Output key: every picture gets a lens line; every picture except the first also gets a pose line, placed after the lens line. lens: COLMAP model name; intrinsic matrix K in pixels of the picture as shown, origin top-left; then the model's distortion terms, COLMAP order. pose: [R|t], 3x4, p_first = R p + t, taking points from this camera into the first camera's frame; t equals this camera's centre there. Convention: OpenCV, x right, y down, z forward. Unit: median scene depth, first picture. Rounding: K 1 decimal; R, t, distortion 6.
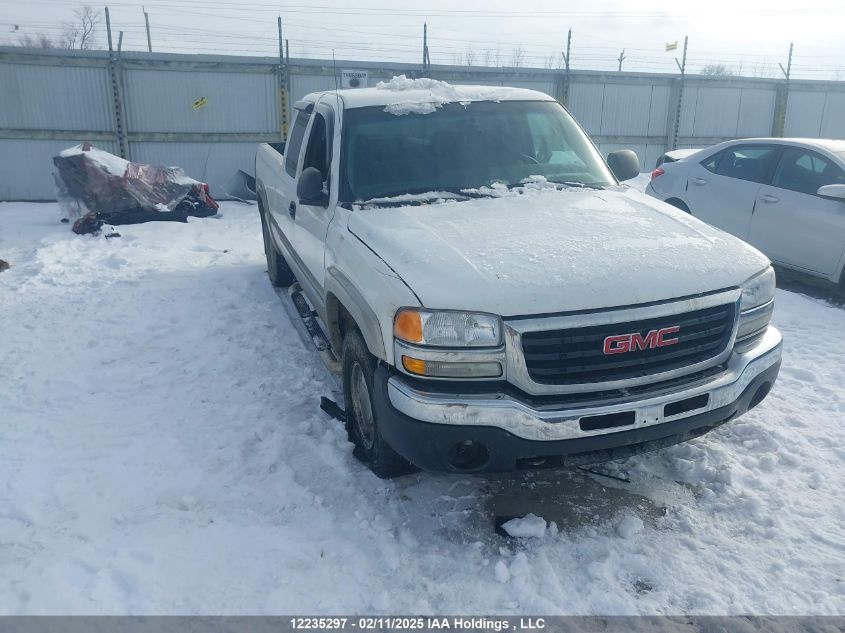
lens RADIAL K [[649.0, 0, 424.4], [0, 649.0, 326.9], [0, 0, 1]] dist [0.053717, -0.064060]
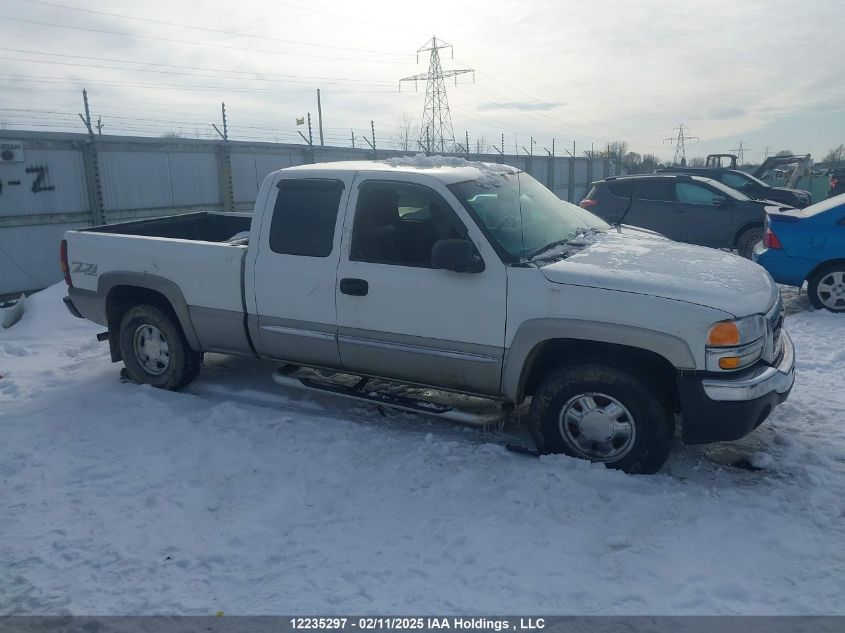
lens RADIAL K [[659.0, 0, 422.5], [0, 659.0, 316.5], [0, 0, 1]] dist [0.011170, -0.006447]
pose [[0.729595, -0.173973, 0.661381, -0.938598], [0.242198, 0.970153, -0.011984, -0.121053], [-0.639556, 0.168929, 0.749954, 0.229028]]
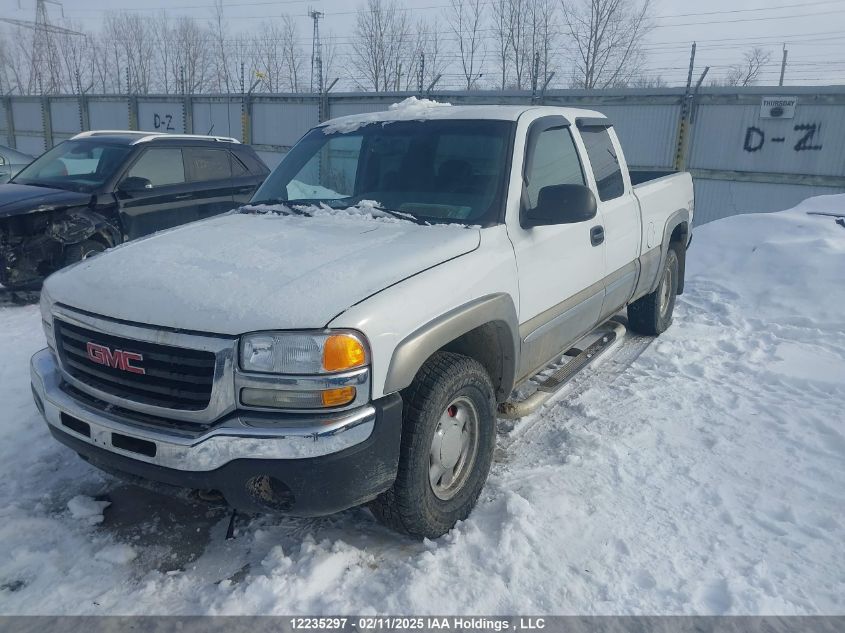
lens RADIAL K [[659.0, 0, 422.5], [0, 659.0, 316.5], [0, 0, 1]] dist [0.011170, -0.006447]
pose [[0.631345, 0.208634, -0.746911, 0.889805], [-0.260348, 0.964256, 0.049280, -0.135757], [0.730495, 0.163344, 0.663096, 0.455831]]
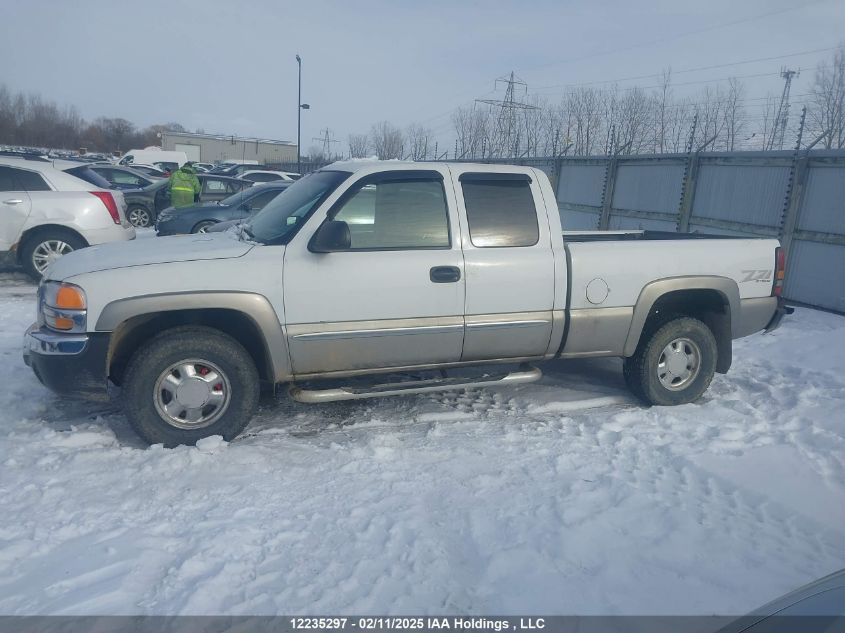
lens RADIAL K [[649.0, 0, 424.4], [0, 649.0, 326.9], [0, 0, 1]] dist [0.053717, -0.064060]
pose [[0.048344, 0.208174, -0.976896, 1.416581], [-0.363385, 0.914683, 0.176934, -0.388824], [0.930384, 0.346436, 0.119867, 1.197236]]
